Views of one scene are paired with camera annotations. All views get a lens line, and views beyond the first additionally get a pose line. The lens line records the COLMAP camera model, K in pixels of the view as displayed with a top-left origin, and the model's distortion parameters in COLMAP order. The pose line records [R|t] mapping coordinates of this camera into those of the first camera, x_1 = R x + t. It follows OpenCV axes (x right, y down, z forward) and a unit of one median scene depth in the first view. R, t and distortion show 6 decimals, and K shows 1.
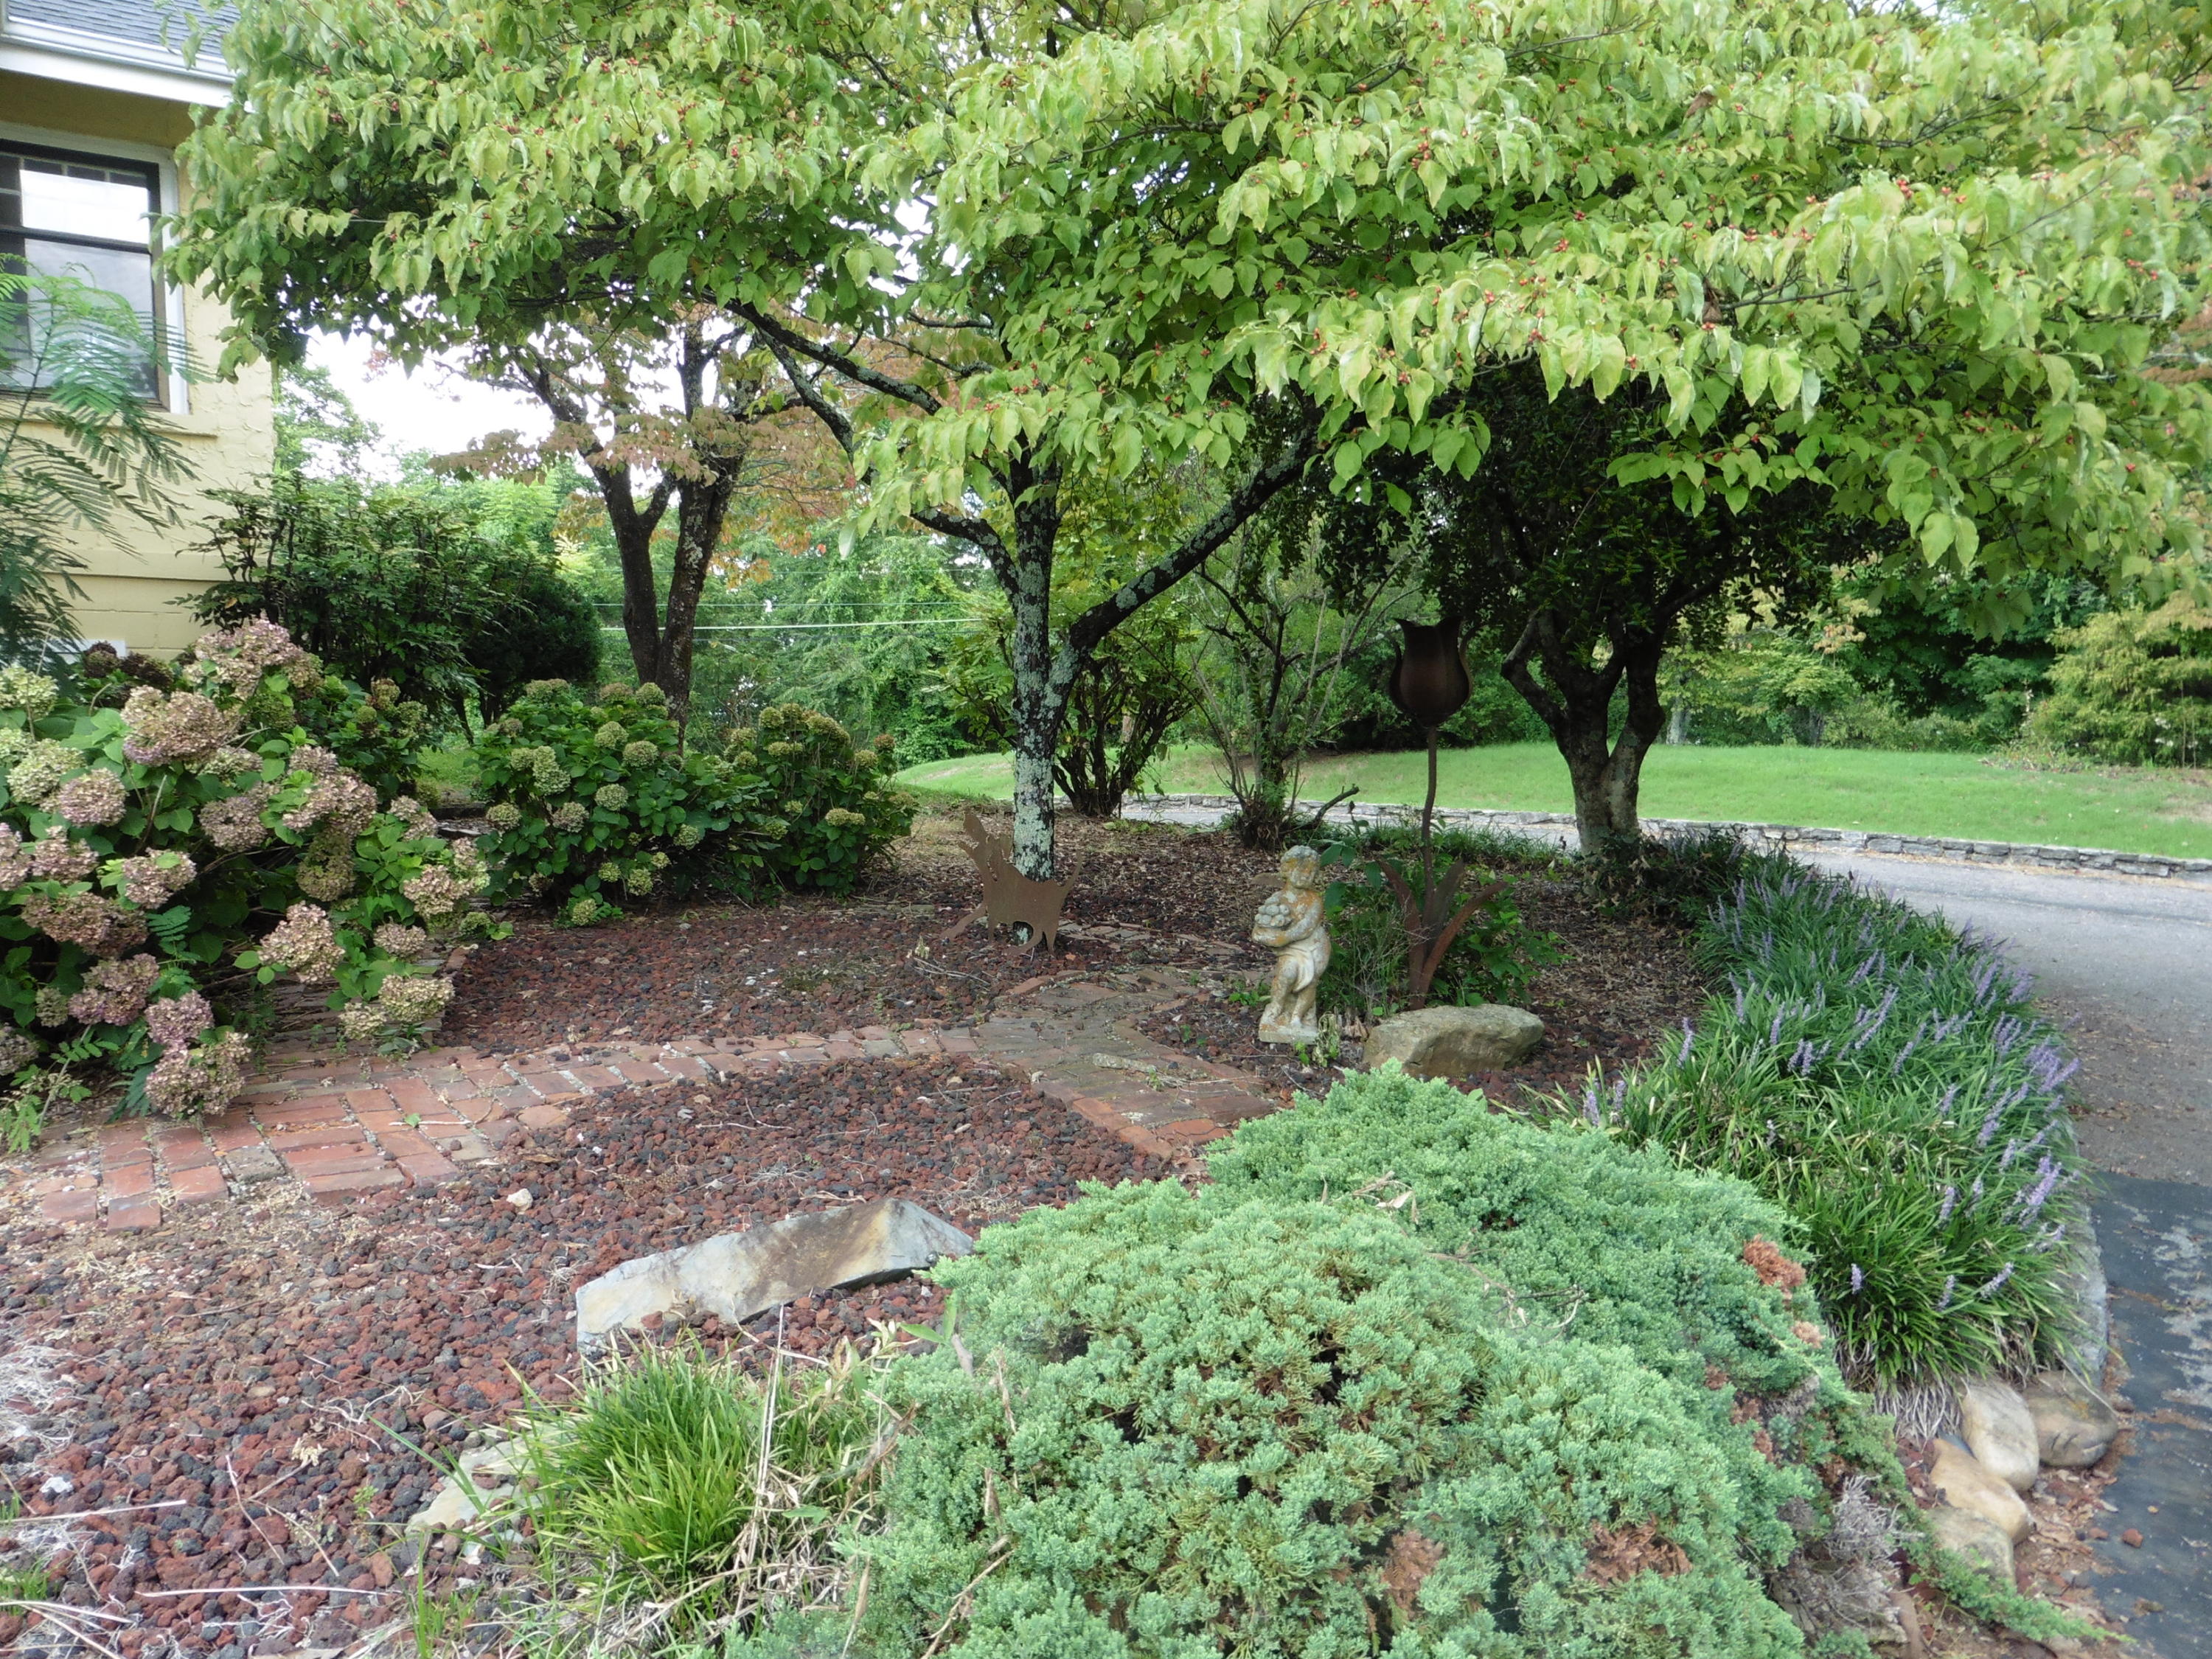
lens RADIAL K [[1652.2, 0, 1104.2], [0, 1652.2, 827.7], [0, 0, 1]] dist [-0.010494, -0.002928]
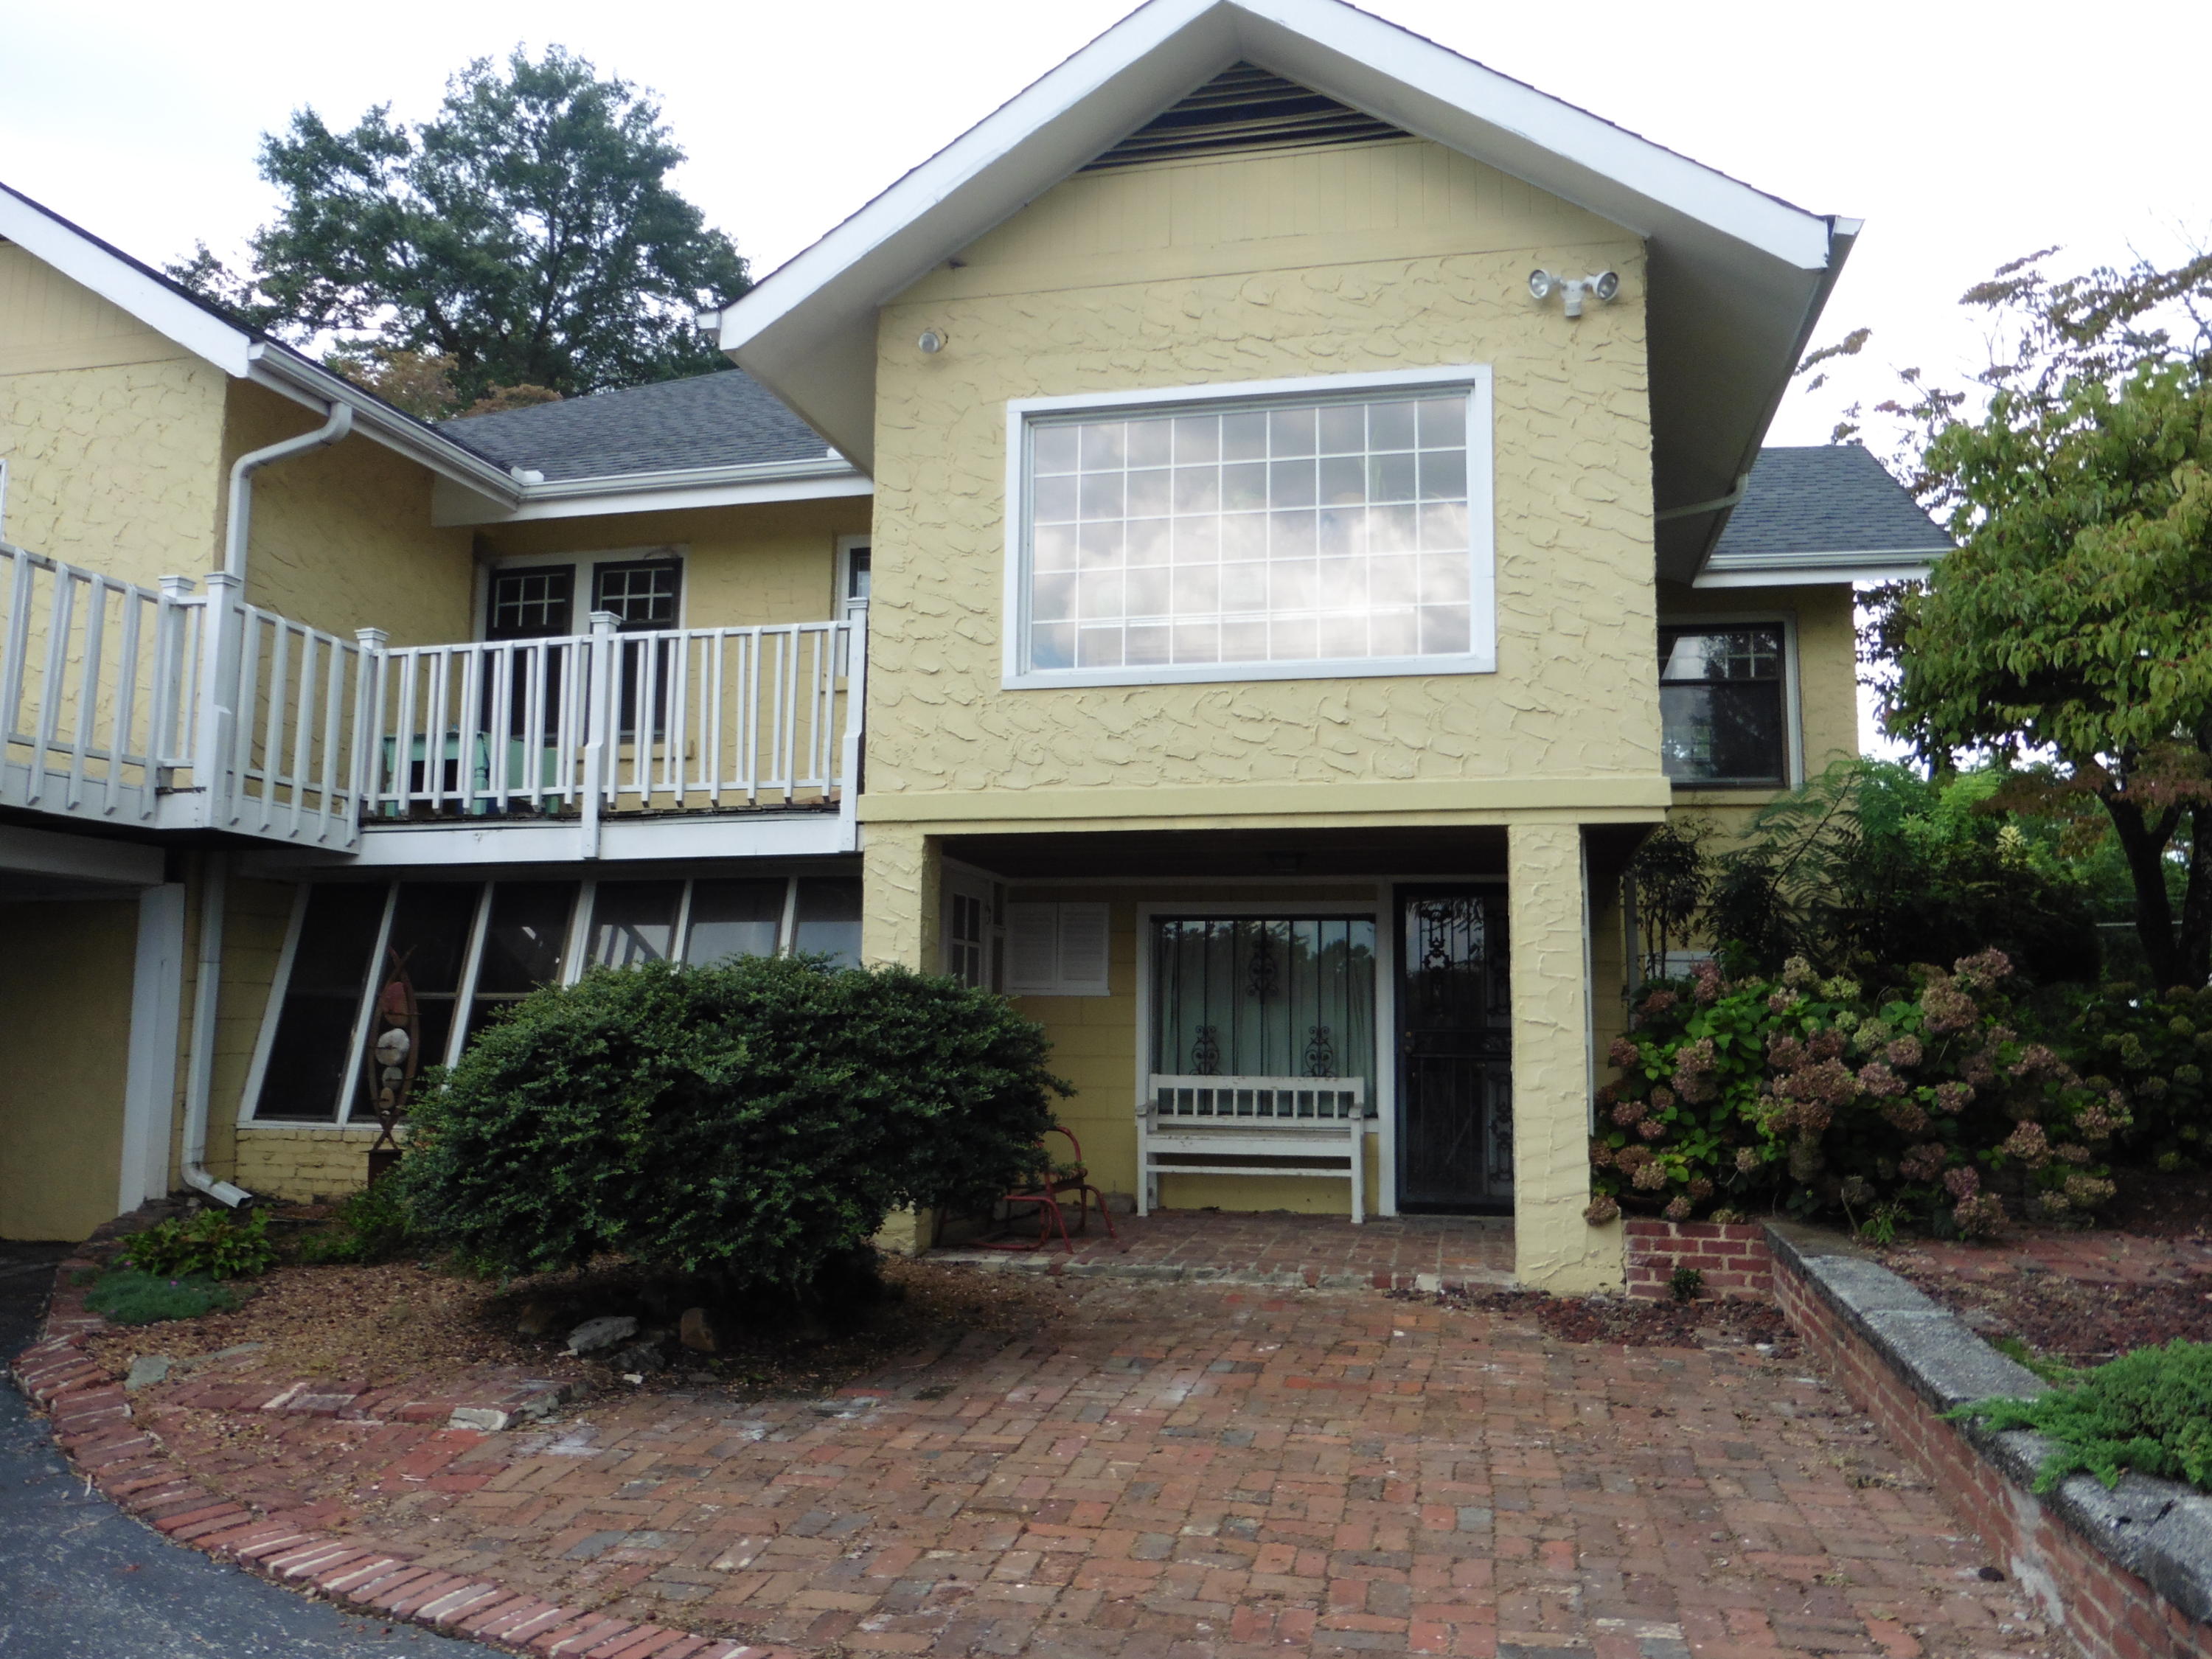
lens RADIAL K [[1652.2, 0, 1105.0], [0, 1652.2, 815.3], [0, 0, 1]] dist [-0.010494, -0.002928]
pose [[0.697969, -0.067512, -0.712938, 0.064892], [-0.065254, 0.985409, -0.157197, 0.063481], [0.713149, 0.156241, 0.683380, -0.829492]]
